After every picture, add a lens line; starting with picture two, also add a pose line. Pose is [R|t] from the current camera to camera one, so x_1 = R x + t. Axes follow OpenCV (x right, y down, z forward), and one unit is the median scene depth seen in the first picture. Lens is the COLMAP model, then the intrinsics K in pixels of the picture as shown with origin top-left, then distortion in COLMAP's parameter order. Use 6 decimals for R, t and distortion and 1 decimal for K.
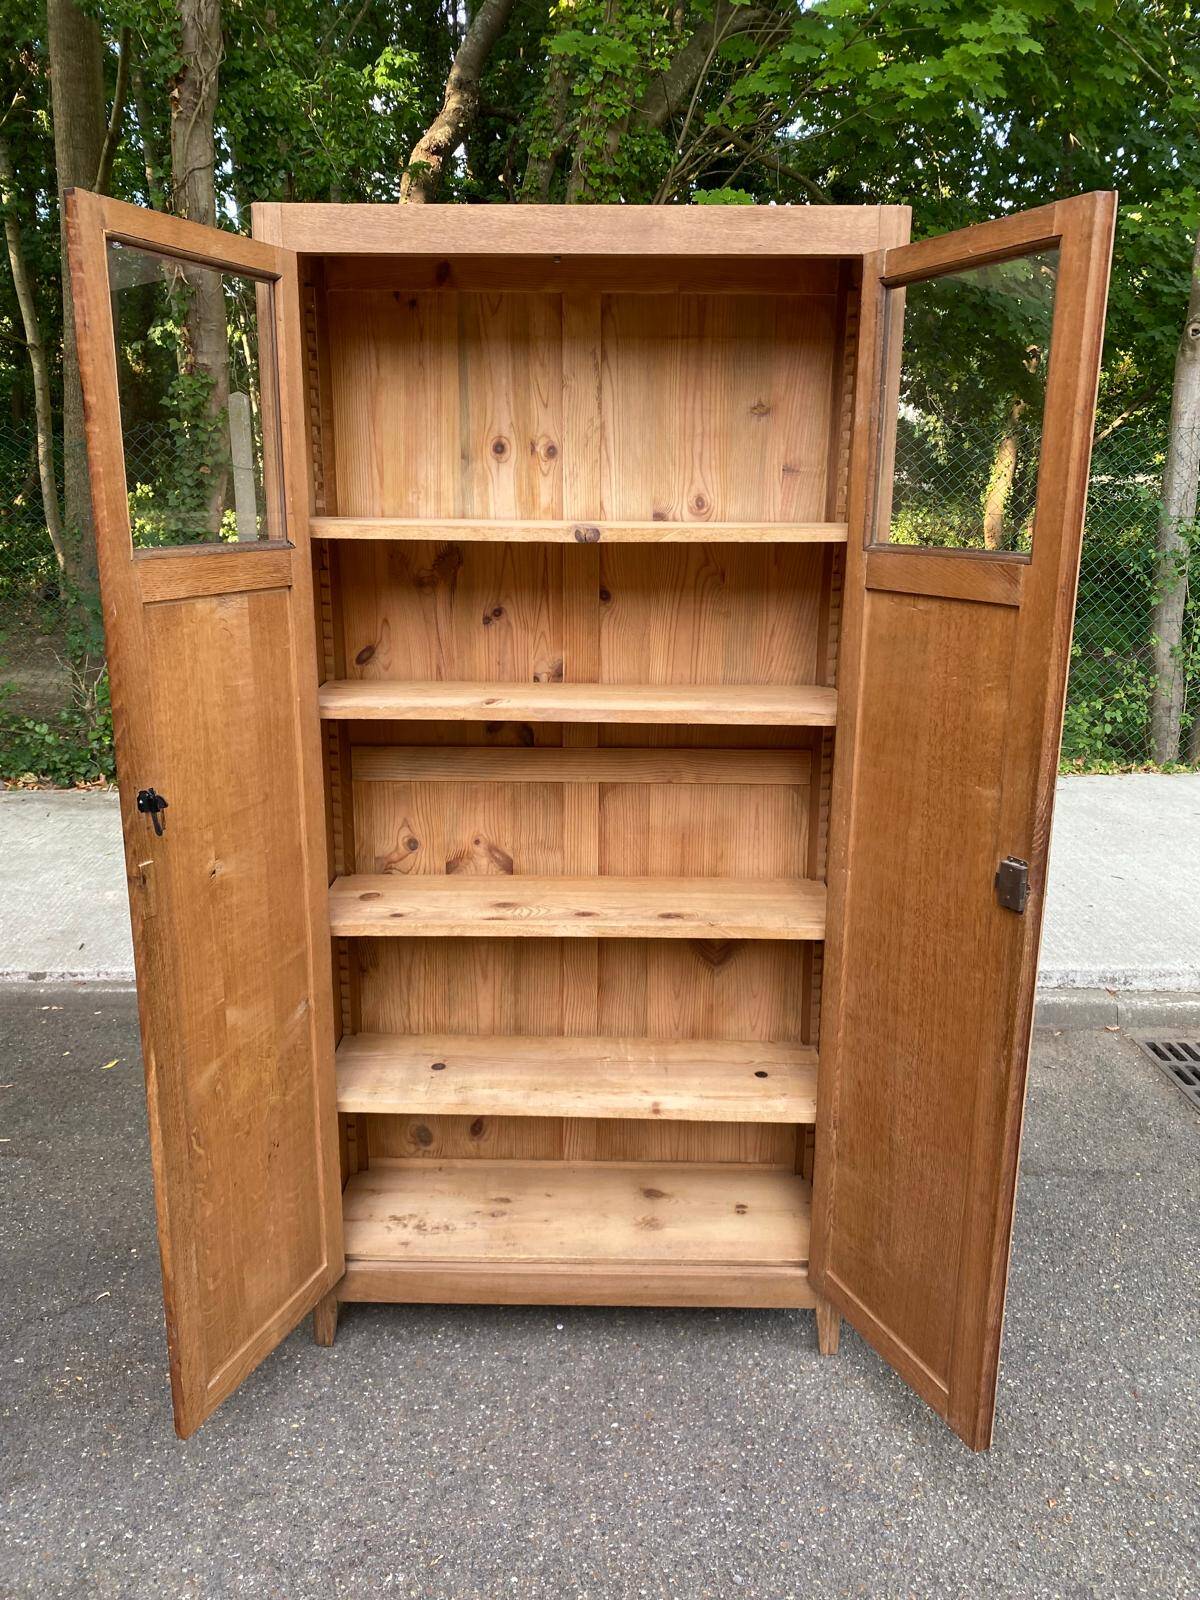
lens RADIAL K [[1222.2, 0, 591.6], [0, 1222.2, 800.3], [0, 0, 1]] dist [0.030462, -0.042752]
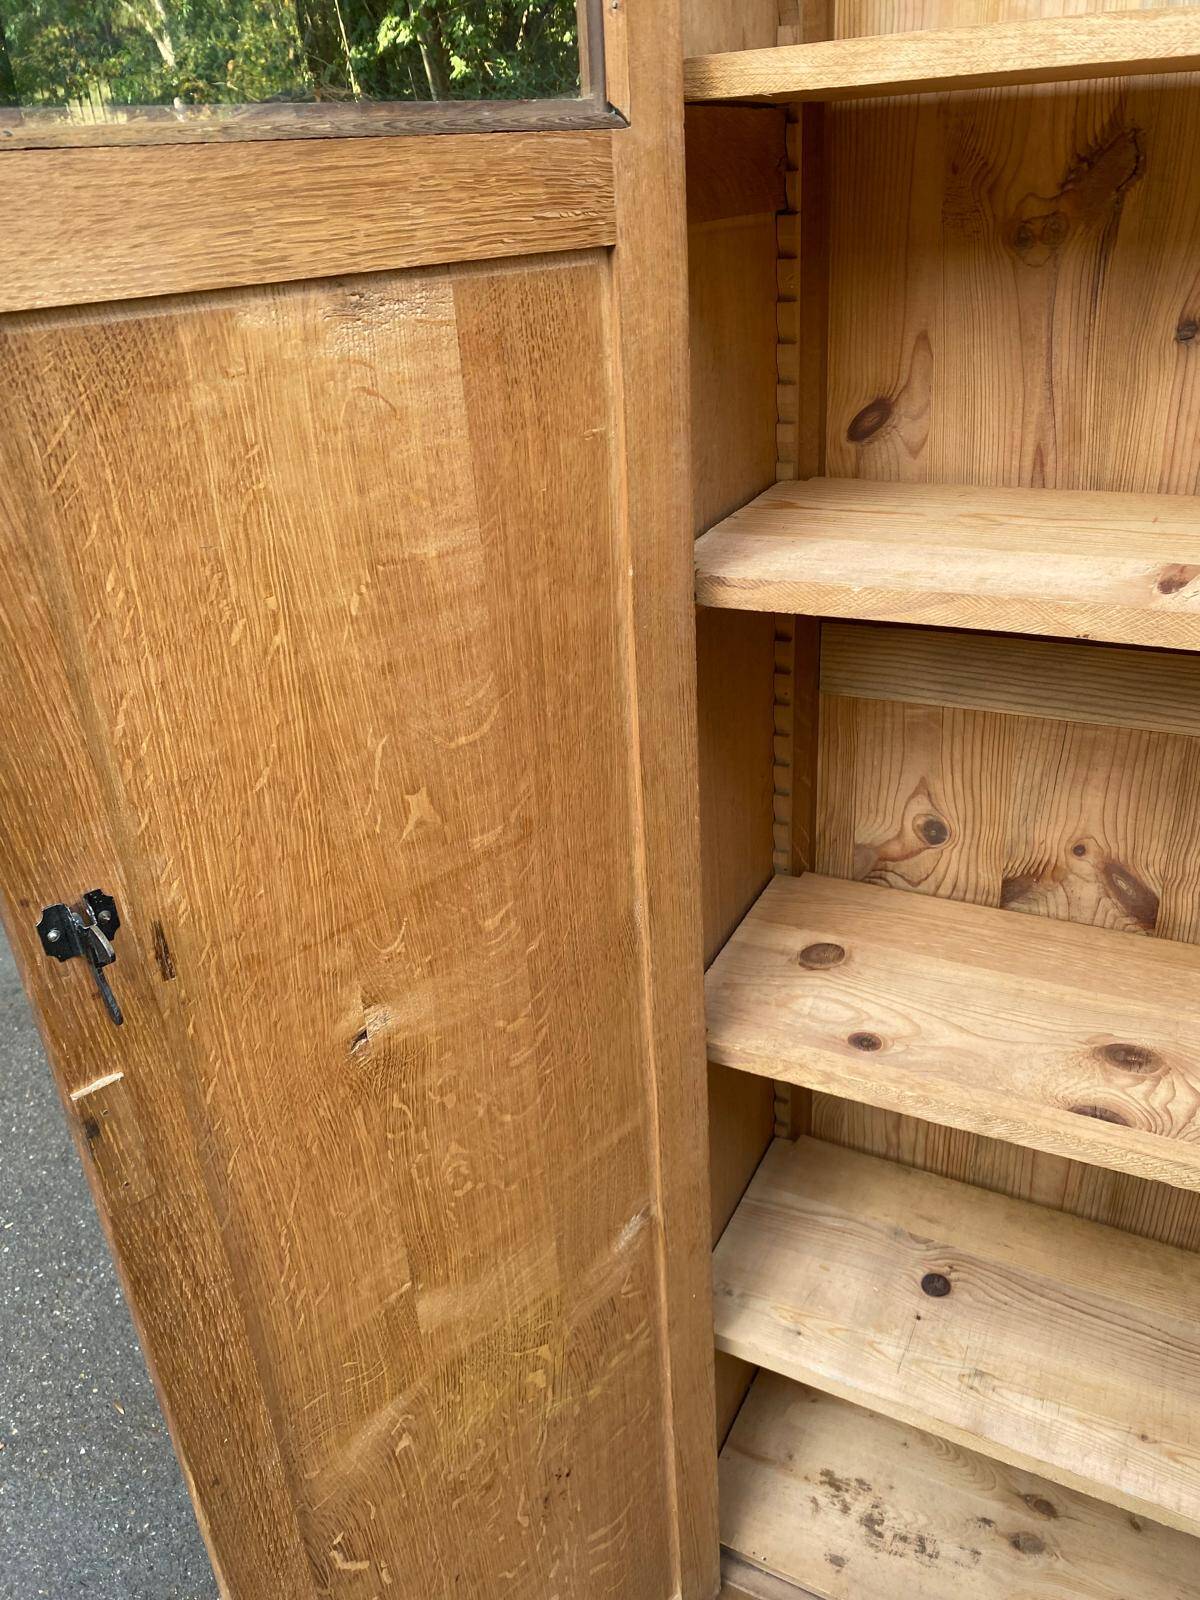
lens RADIAL K [[1222.2, 0, 592.1], [0, 1222.2, 801.0], [0, 0, 1]] dist [0.030462, -0.042752]
pose [[0.891547, 0.145866, -0.428798, -0.067820], [-0.044785, 0.970473, 0.237015, -0.089755], [0.450710, -0.192107, 0.871754, 0.567035]]
